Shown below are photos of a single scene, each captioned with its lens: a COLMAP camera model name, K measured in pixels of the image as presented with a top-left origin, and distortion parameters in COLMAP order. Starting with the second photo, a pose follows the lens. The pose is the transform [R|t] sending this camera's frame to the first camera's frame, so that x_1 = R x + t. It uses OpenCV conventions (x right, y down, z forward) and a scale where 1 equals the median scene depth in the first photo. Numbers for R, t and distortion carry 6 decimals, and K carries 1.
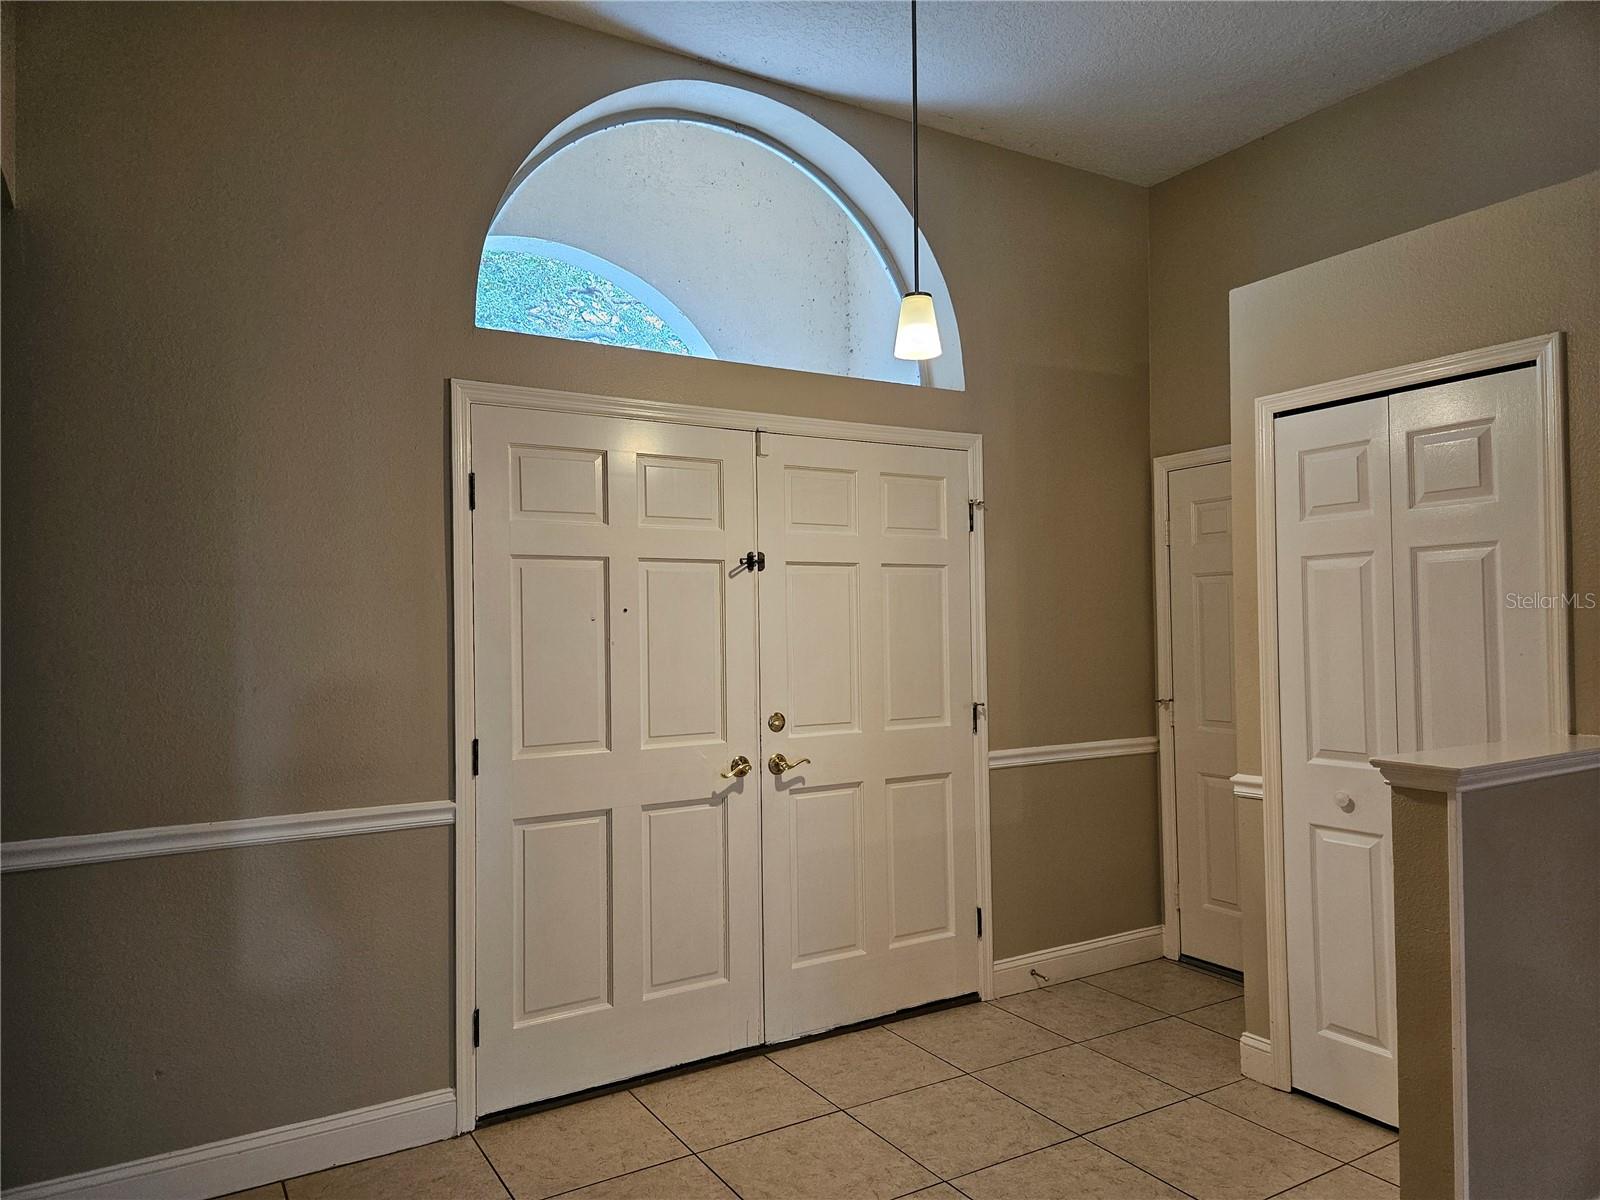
lens RADIAL K [[1074.6, 0, 802.6], [0, 1074.6, 609.1], [0, 0, 1]] dist [0.070124, -0.051862]
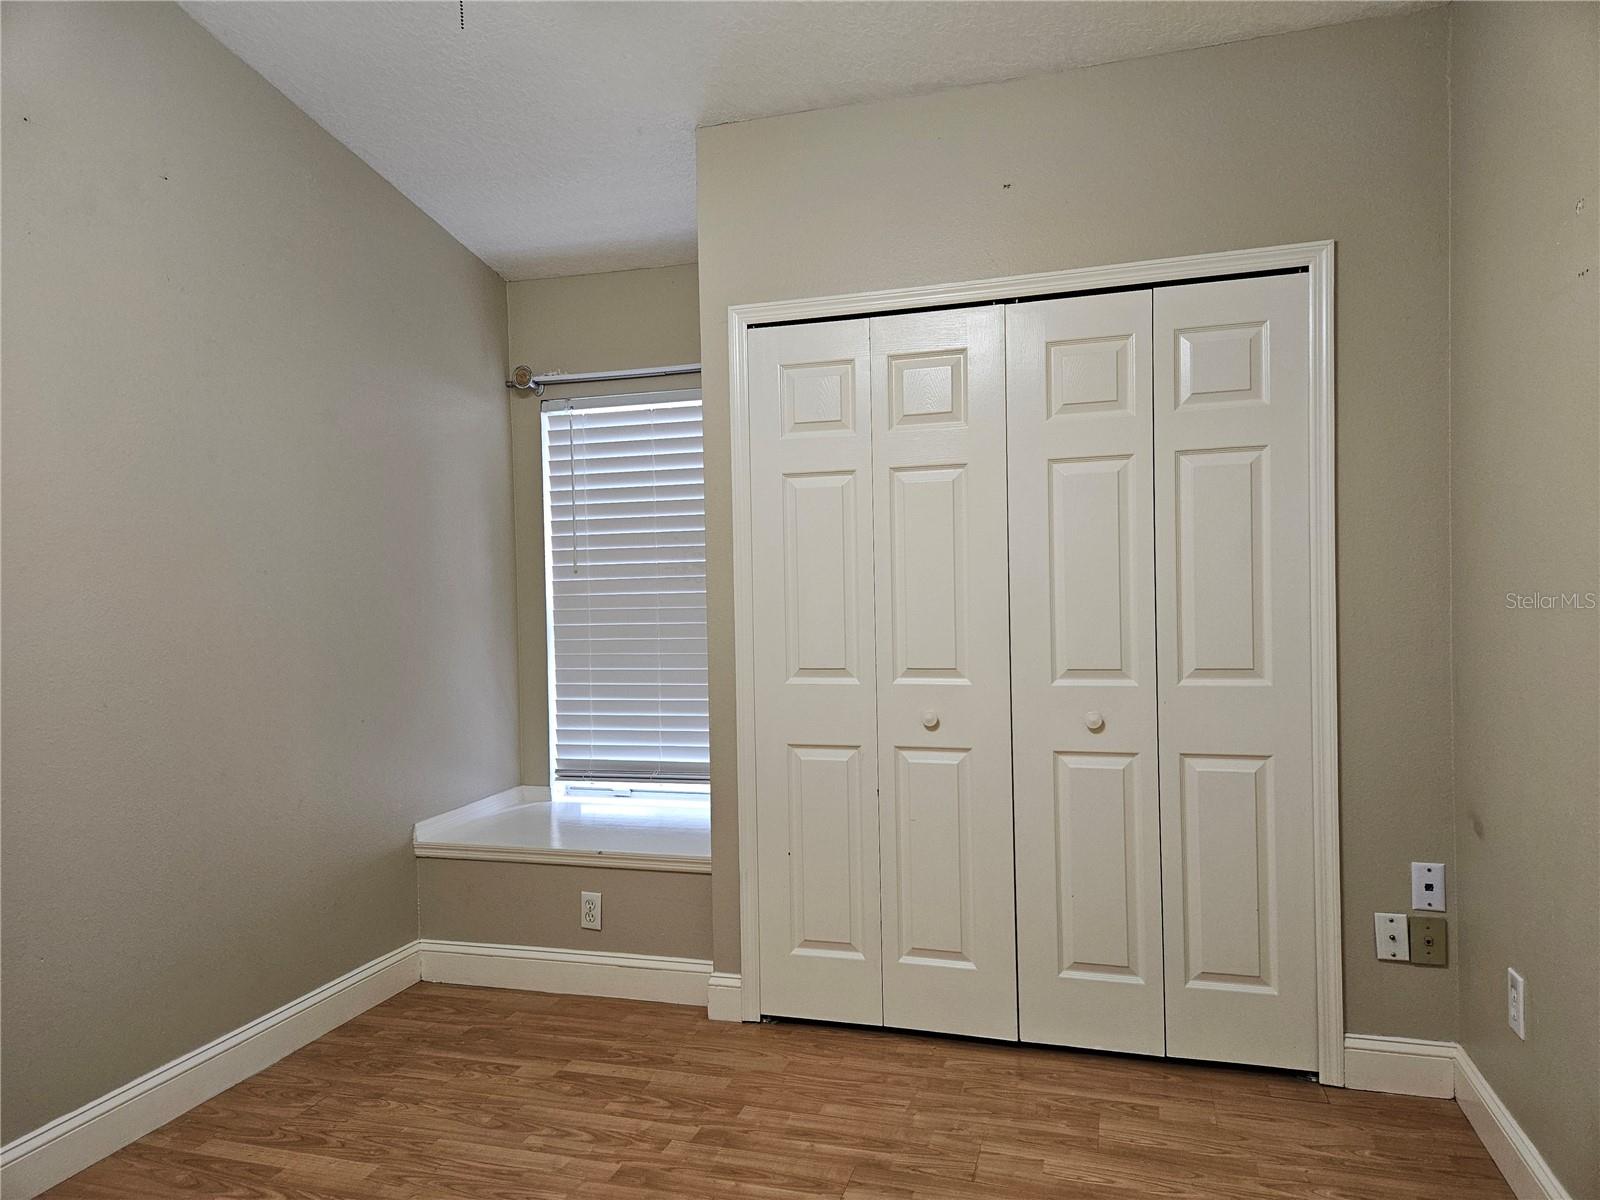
lens RADIAL K [[1074.6, 0, 809.5], [0, 1074.6, 571.8], [0, 0, 1]] dist [0.070124, -0.051862]
pose [[0.753391, -0.022061, 0.657203, -0.272749], [0.003331, 0.999552, 0.029735, 0.017617], [-0.657565, -0.020213, 0.753127, 0.432878]]
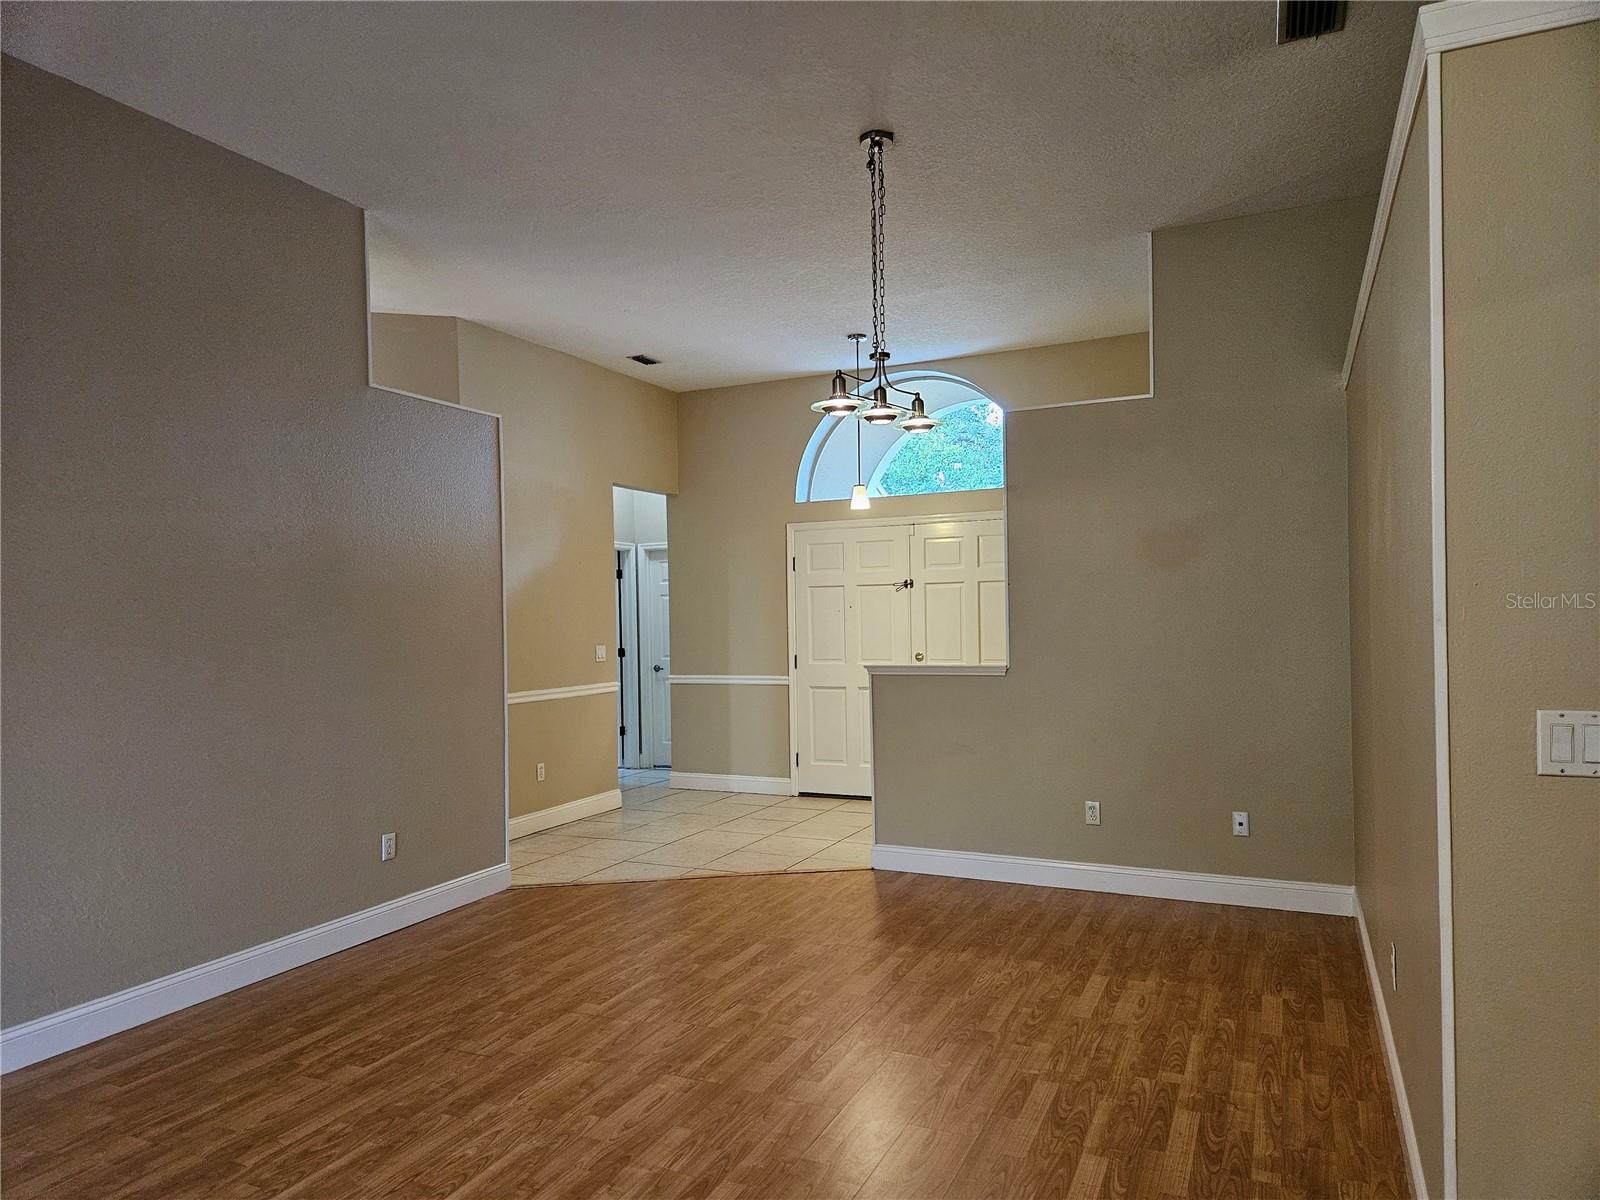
lens RADIAL K [[1074.6, 0, 797.1], [0, 1074.6, 603.6], [0, 0, 1]] dist [0.070124, -0.051862]
pose [[0.545183, -0.004625, -0.838304, 2.040096], [0.023740, 0.999669, 0.009924, -0.037300], [0.837981, -0.025311, 0.545113, -0.484755]]
